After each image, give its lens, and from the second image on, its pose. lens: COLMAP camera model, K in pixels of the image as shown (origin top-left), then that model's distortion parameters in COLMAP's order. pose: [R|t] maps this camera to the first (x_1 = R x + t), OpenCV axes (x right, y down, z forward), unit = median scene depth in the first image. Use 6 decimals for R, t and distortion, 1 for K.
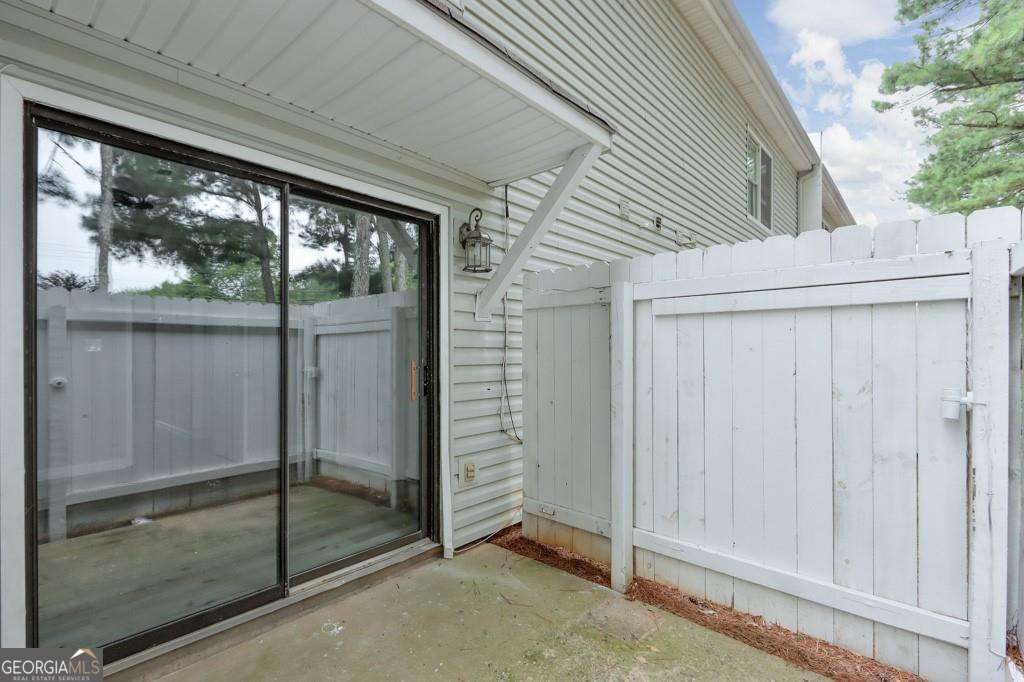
lens RADIAL K [[478.5, 0, 518.7], [0, 478.5, 350.9], [0, 0, 1]] dist [0.001230, 0.000224]
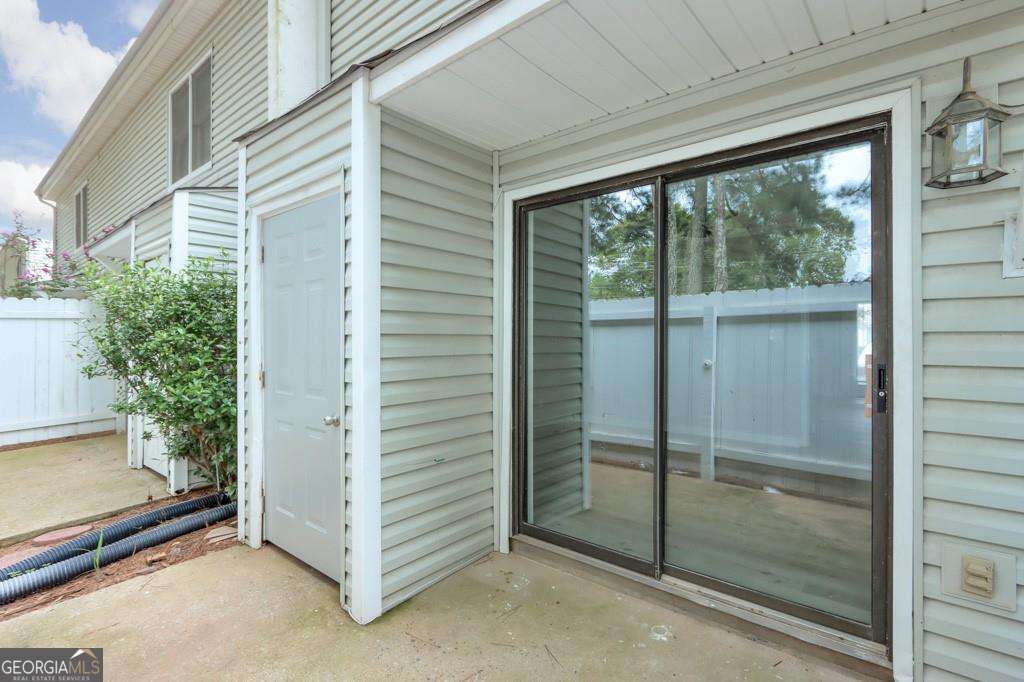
lens RADIAL K [[478.5, 0, 518.3], [0, 478.5, 337.7], [0, 0, 1]] dist [0.001230, 0.000224]
pose [[0.013571, 0.001739, -0.999906, 0.493880], [0.006981, 0.999974, 0.001833, -0.009519], [0.999884, -0.007005, 0.013559, 0.630226]]
